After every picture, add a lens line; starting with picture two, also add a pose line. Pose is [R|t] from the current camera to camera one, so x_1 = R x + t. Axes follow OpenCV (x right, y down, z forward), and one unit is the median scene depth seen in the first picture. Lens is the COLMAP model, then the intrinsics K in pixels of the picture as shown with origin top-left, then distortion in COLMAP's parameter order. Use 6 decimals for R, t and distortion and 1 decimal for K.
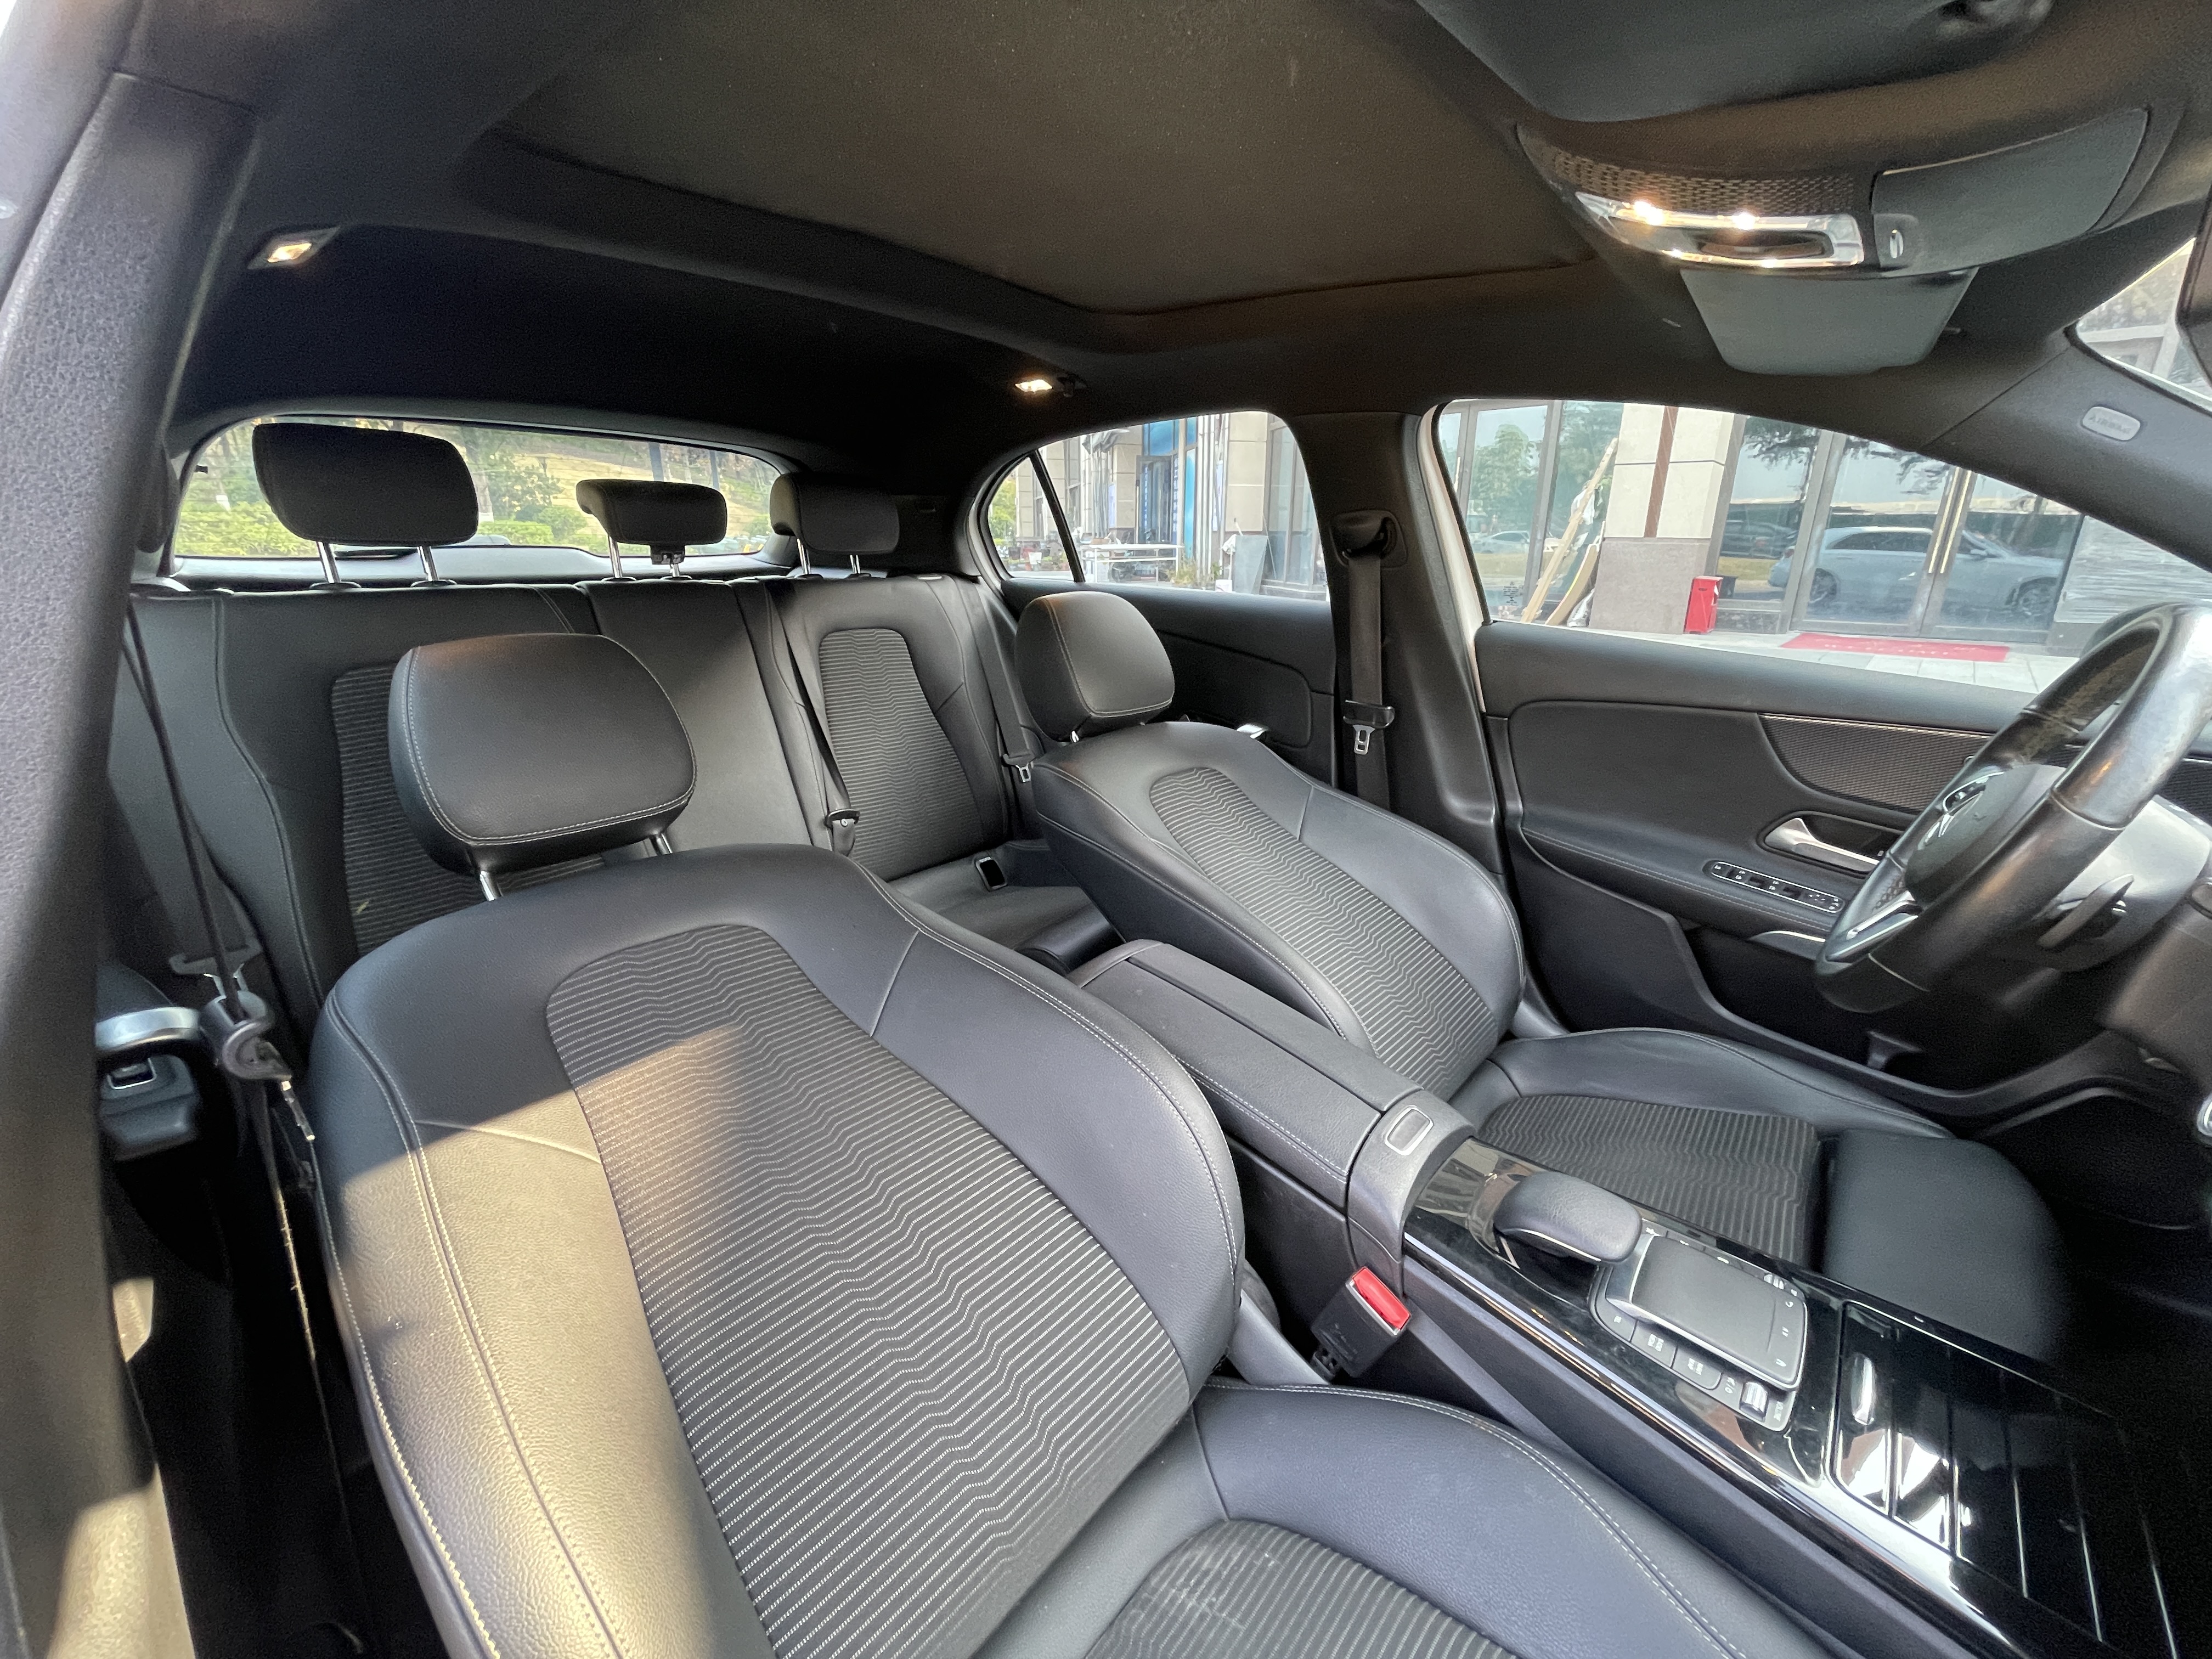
lens RADIAL K [[888.1, 0, 1111.8], [0, 888.1, 825.4], [0, 0, 1]] dist [0.003164, -0.003948]
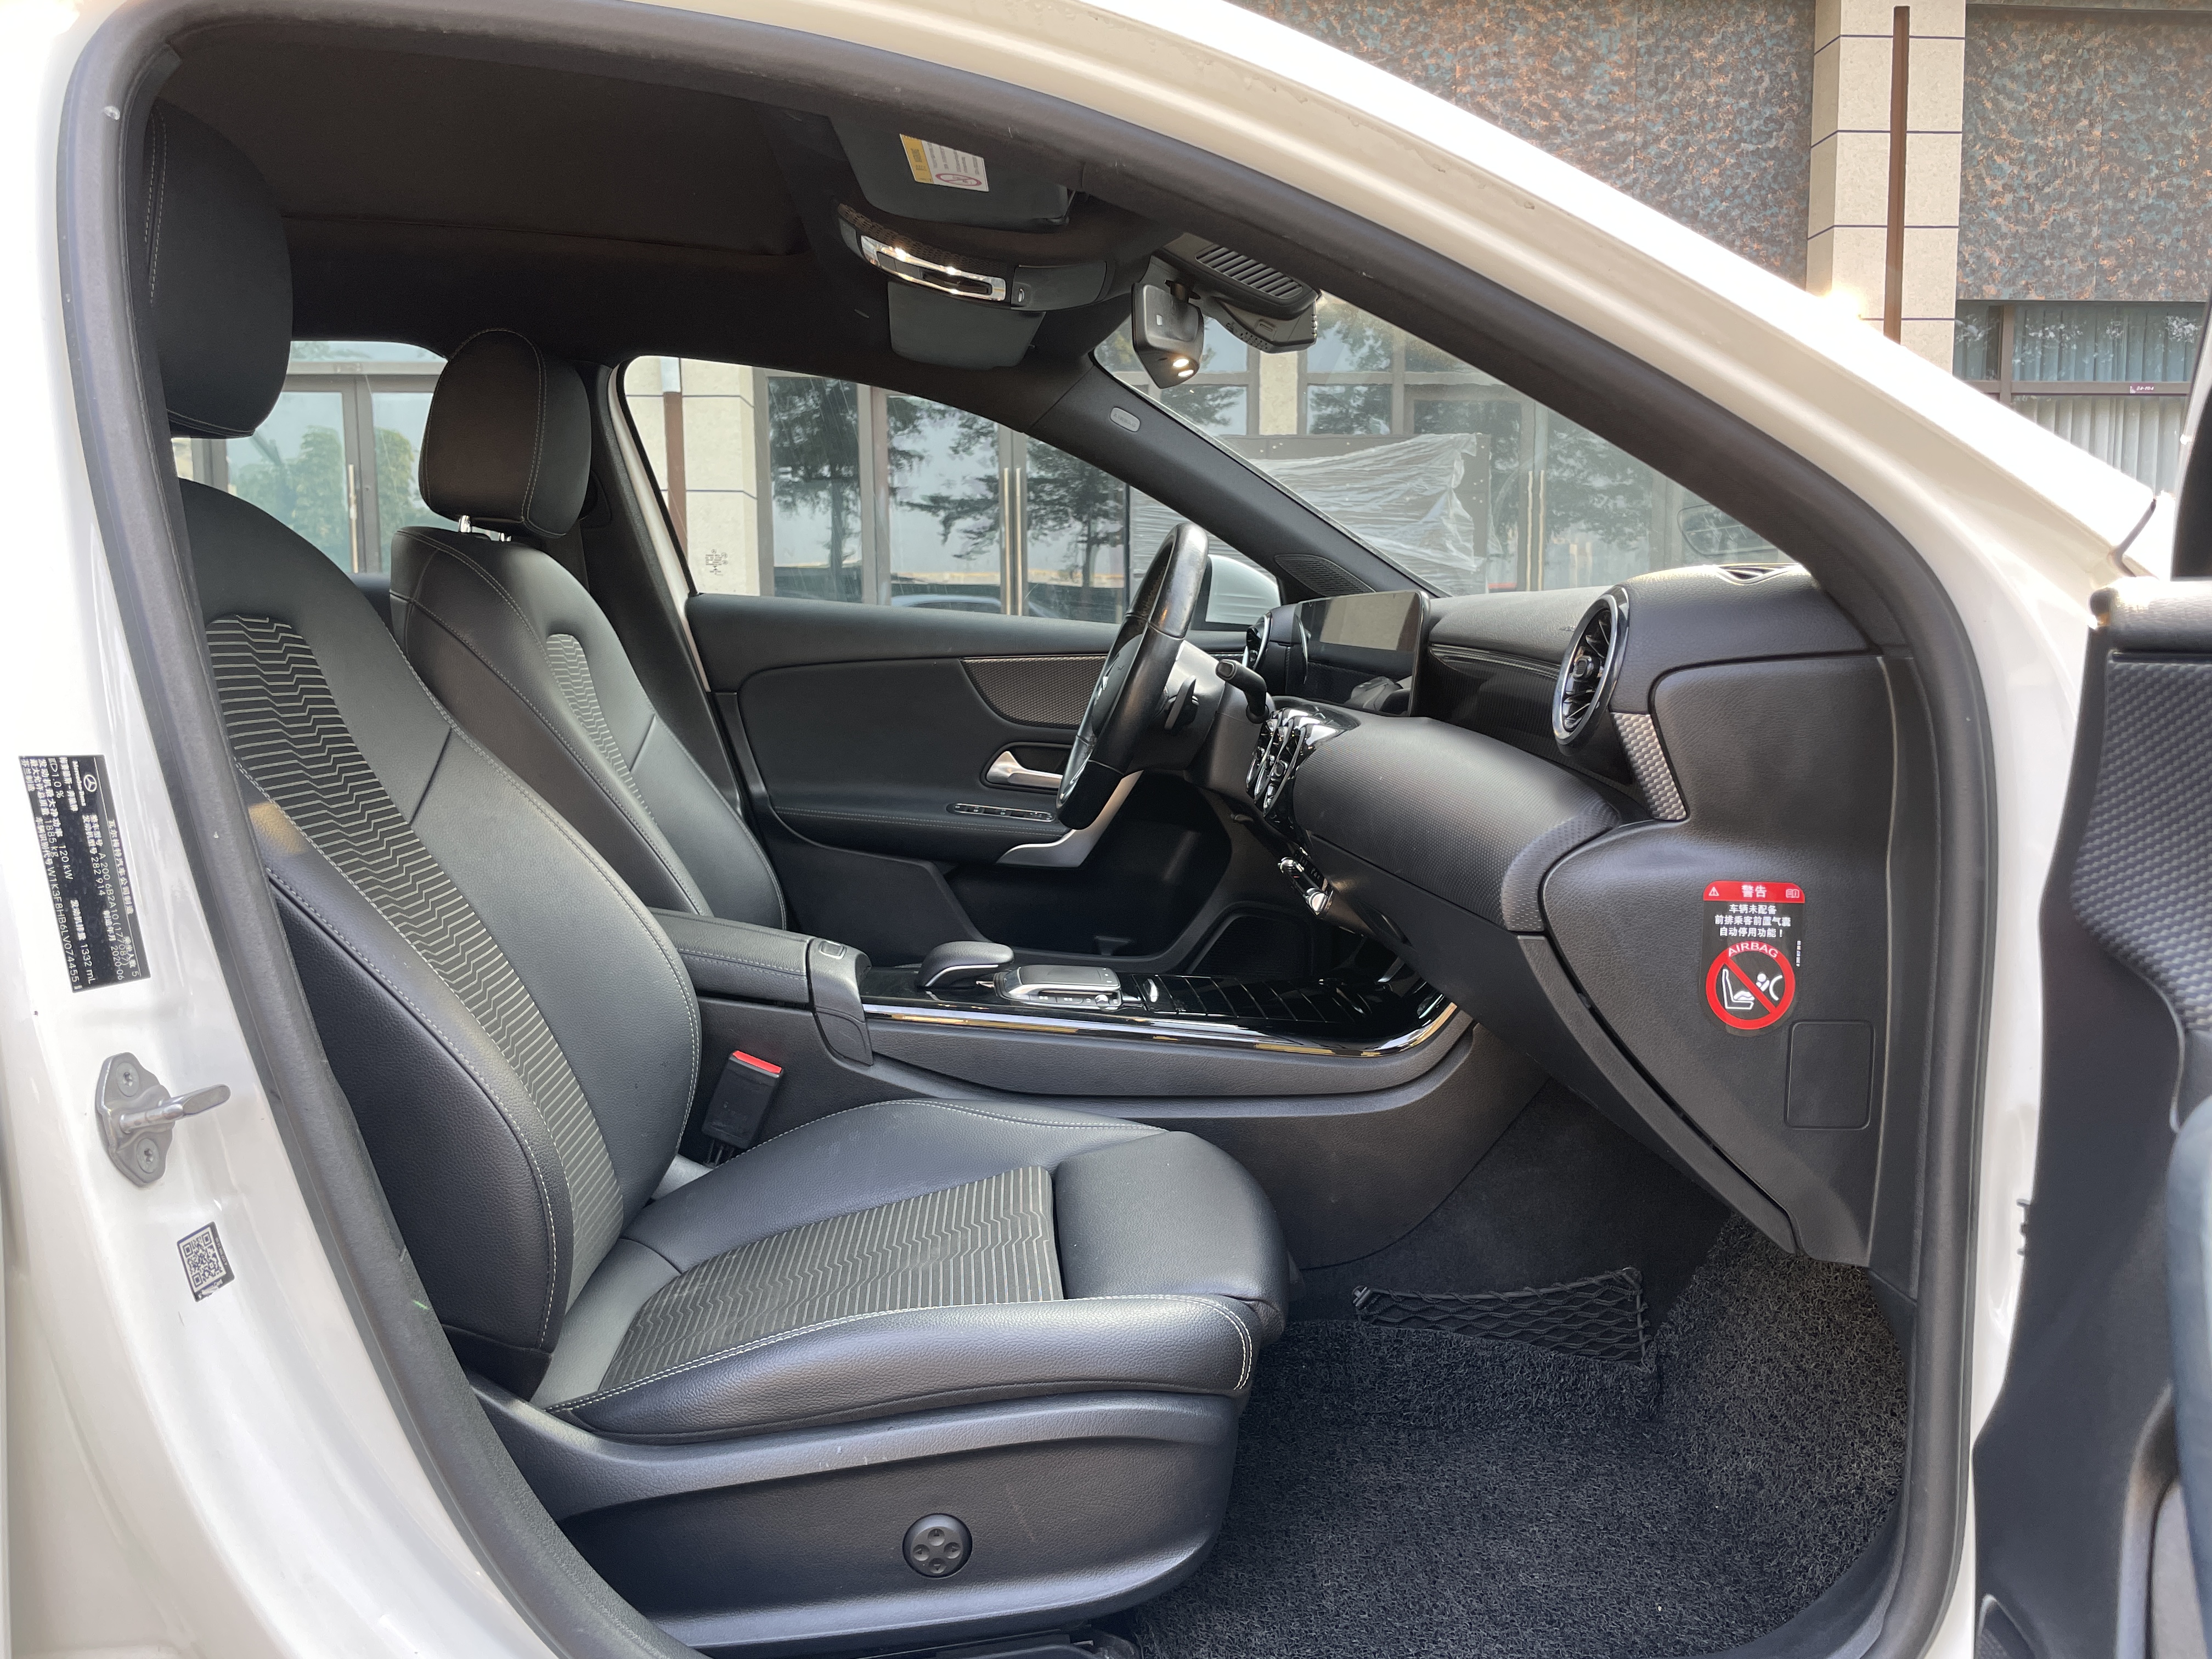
lens RADIAL K [[1716.9, 0, 1124.4], [0, 1716.9, 822.0], [0, 0, 1]] dist [0.066607, -0.109283]
pose [[0.699259, -0.082085, 0.710140, -0.812588], [0.219823, 0.969944, -0.104339, 0.419741], [-0.680231, 0.229066, 0.696287, -0.706757]]
